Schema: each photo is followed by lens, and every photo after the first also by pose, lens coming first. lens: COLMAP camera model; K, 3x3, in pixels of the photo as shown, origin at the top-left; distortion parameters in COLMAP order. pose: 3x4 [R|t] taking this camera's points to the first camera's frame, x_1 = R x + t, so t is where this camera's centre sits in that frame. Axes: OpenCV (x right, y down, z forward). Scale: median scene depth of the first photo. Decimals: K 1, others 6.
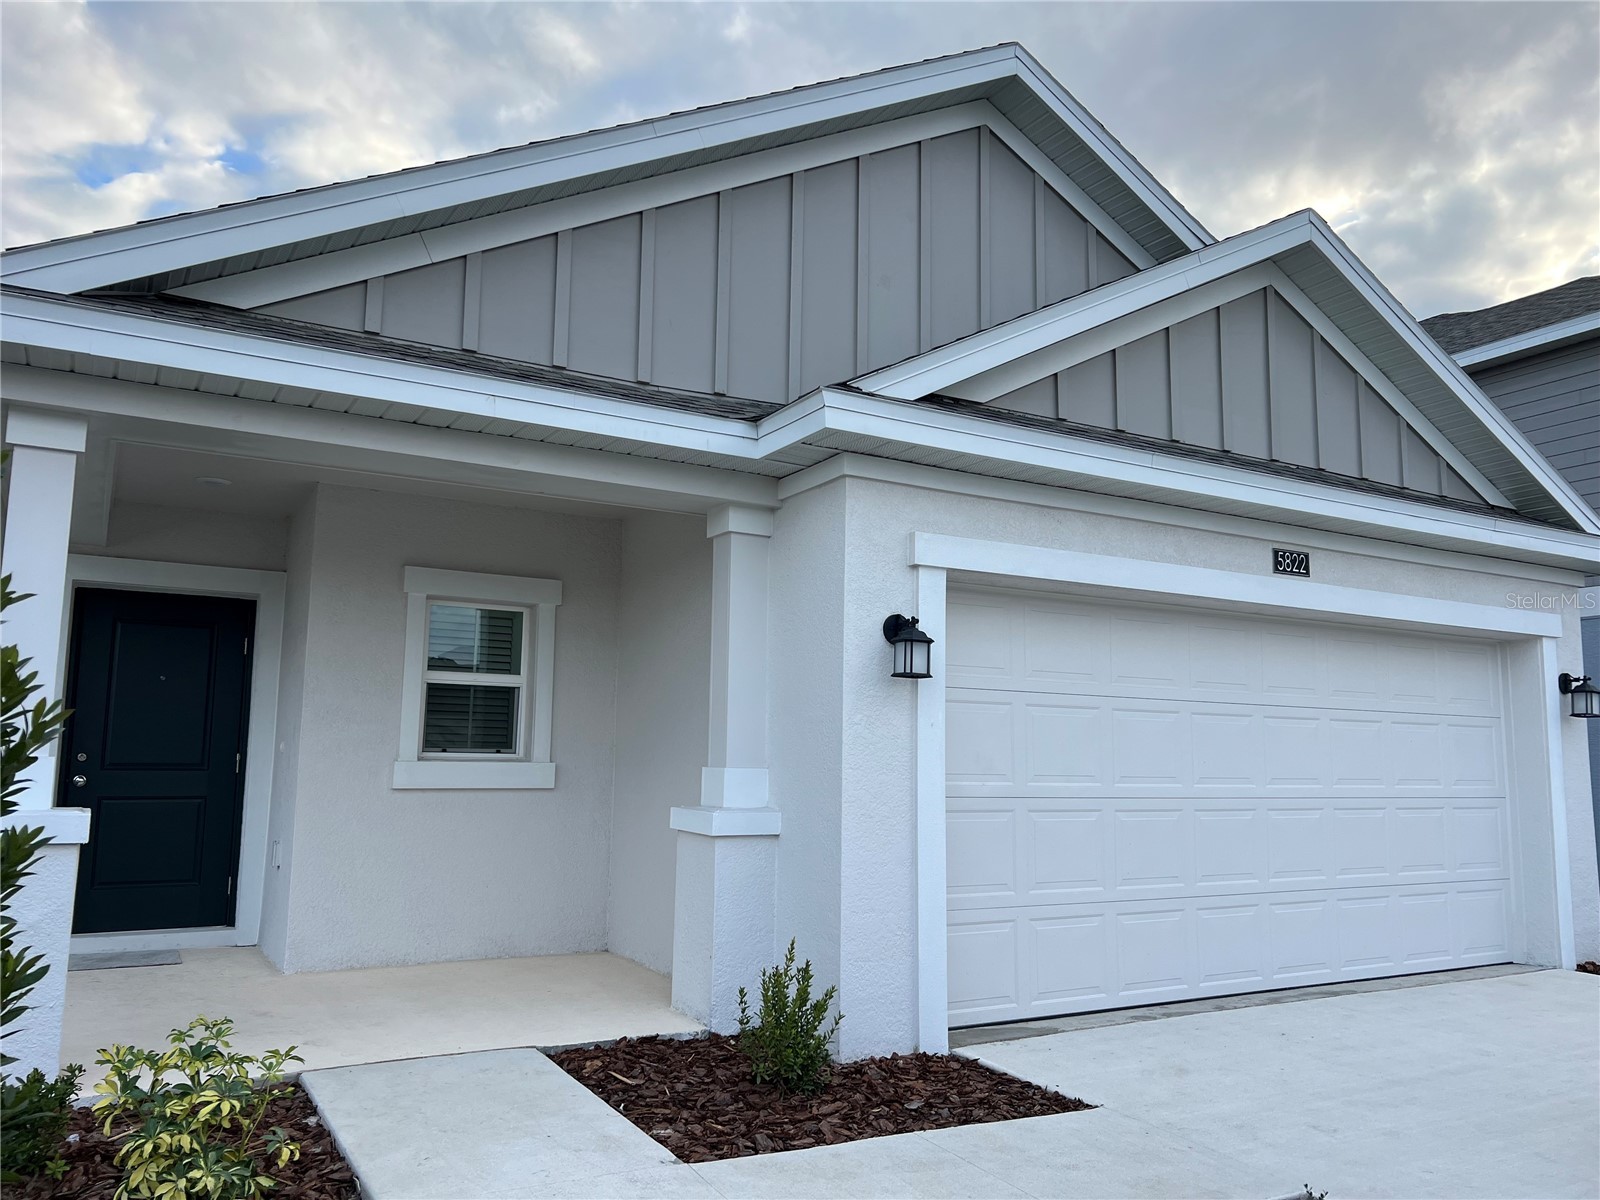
lens RADIAL K [[1200.9, 0, 802.5], [0, 1200.9, 612.1], [0, 0, 1]] dist [0.047589, -0.057622]
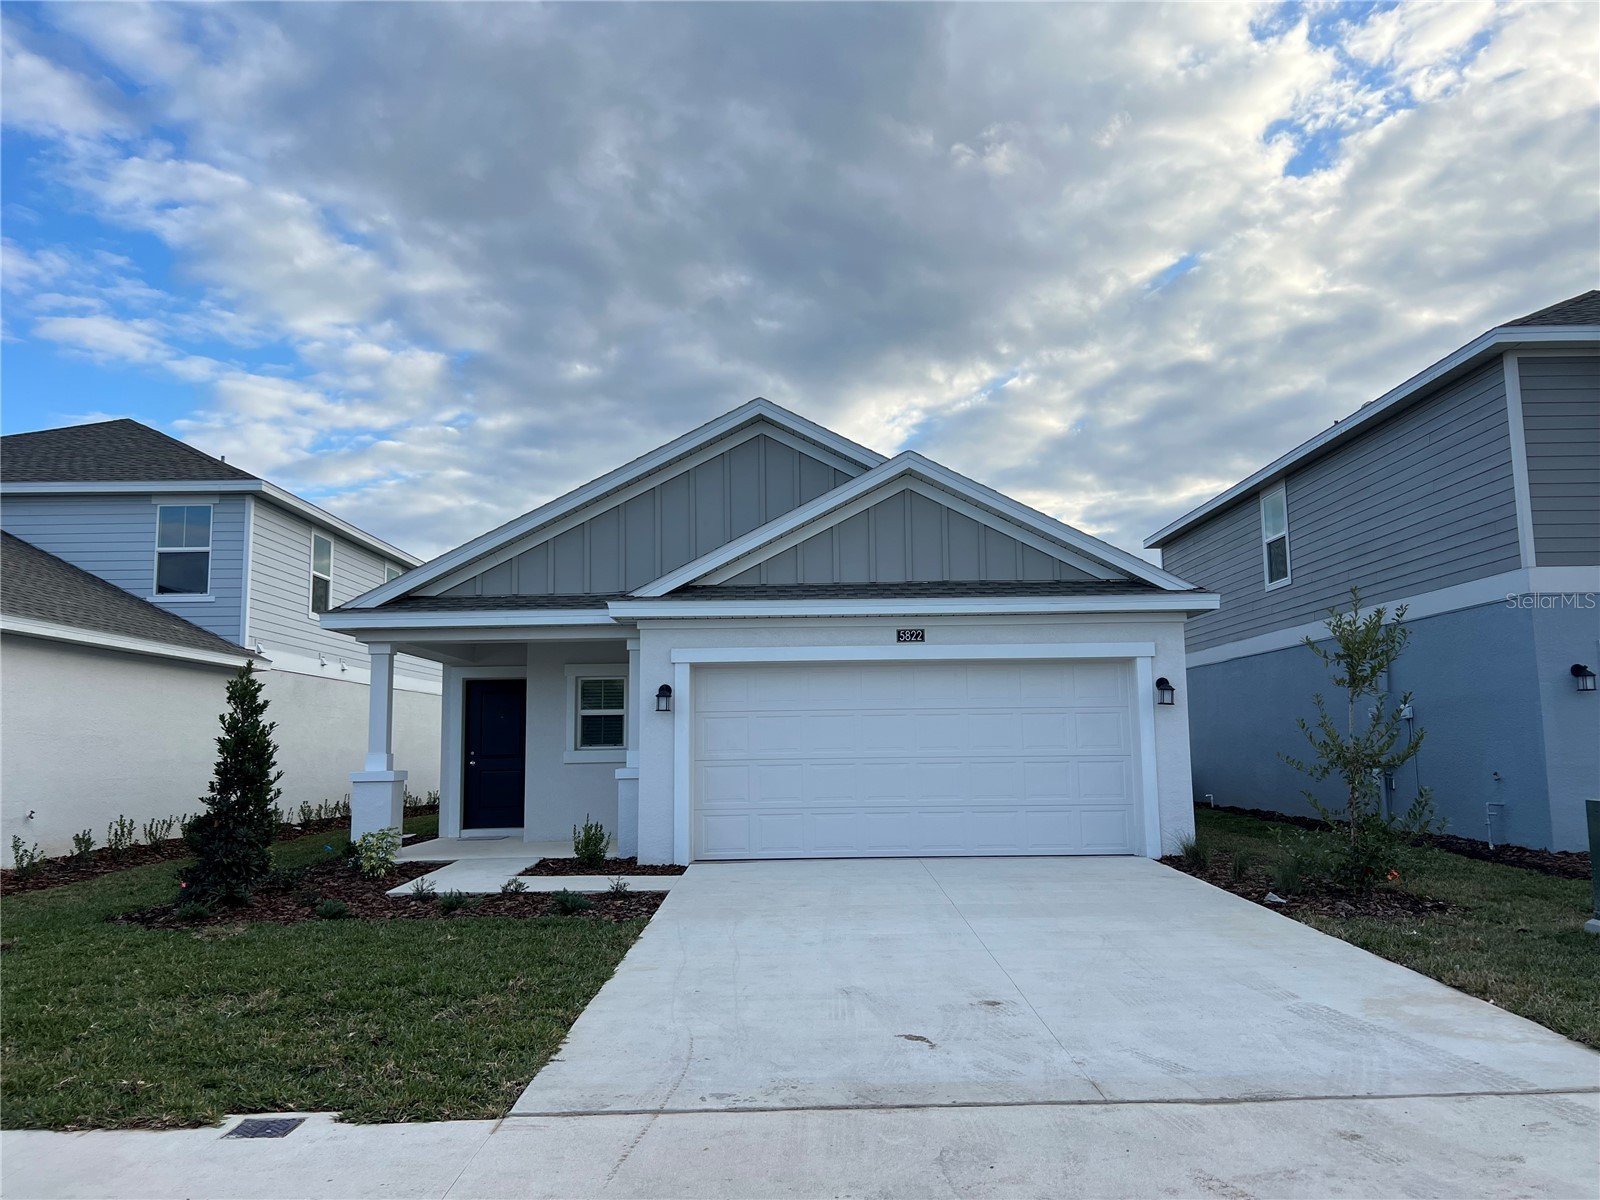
lens RADIAL K [[1200.9, 0, 799.2], [0, 1200.9, 593.3], [0, 0, 1]] dist [0.047589, -0.057622]
pose [[0.874954, -0.091477, -0.475486, 1.181885], [0.086537, 0.995724, -0.032325, -0.062558], [0.476410, -0.012864, 0.879129, -0.786899]]
